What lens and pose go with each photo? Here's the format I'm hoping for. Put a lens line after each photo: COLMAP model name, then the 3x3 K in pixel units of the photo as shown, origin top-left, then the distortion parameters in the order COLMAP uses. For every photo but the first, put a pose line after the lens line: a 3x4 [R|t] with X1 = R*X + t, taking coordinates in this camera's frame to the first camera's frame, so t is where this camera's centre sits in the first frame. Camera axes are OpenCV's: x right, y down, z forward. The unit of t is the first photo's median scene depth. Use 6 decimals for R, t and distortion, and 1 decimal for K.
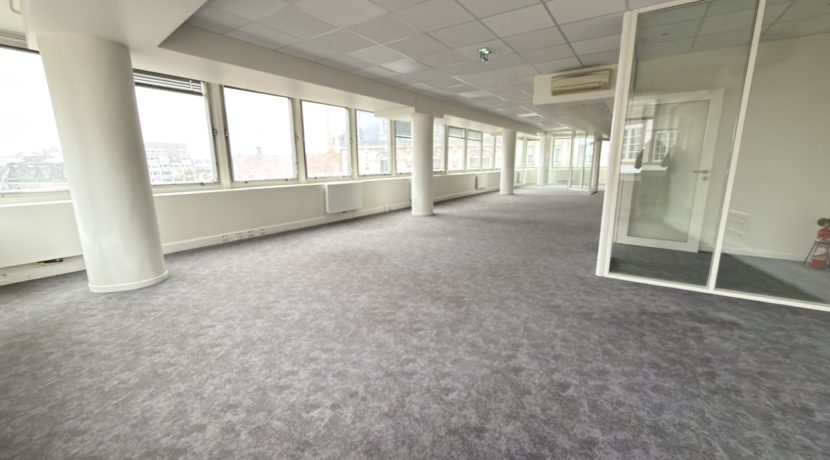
lens RADIAL K [[330.7, 0, 410.0], [0, 330.7, 227.2], [0, 0, 1]] dist [-0.000567, -0.000045]
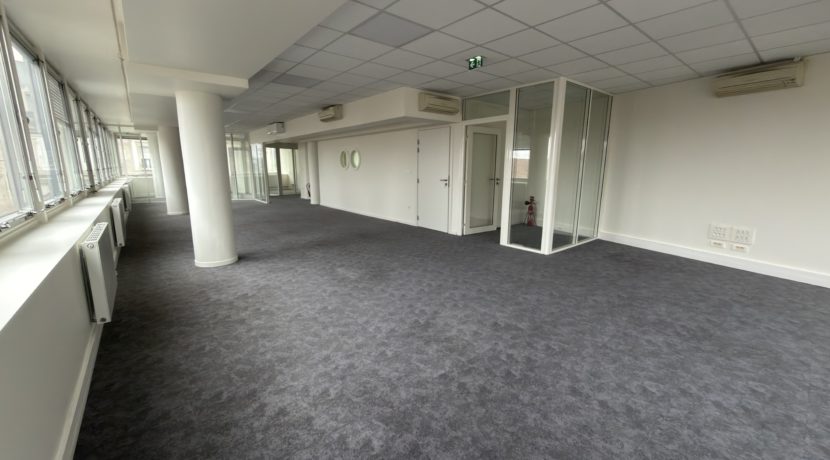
lens RADIAL K [[324.1, 0, 410.0], [0, 324.1, 232.3], [0, 0, 1]] dist [0.001121, -0.000009]
pose [[0.285052, -0.188413, 0.939812, -1.115162], [0.180575, 0.973489, 0.140395, -0.310842], [-0.941349, 0.129687, 0.311518, 1.323280]]
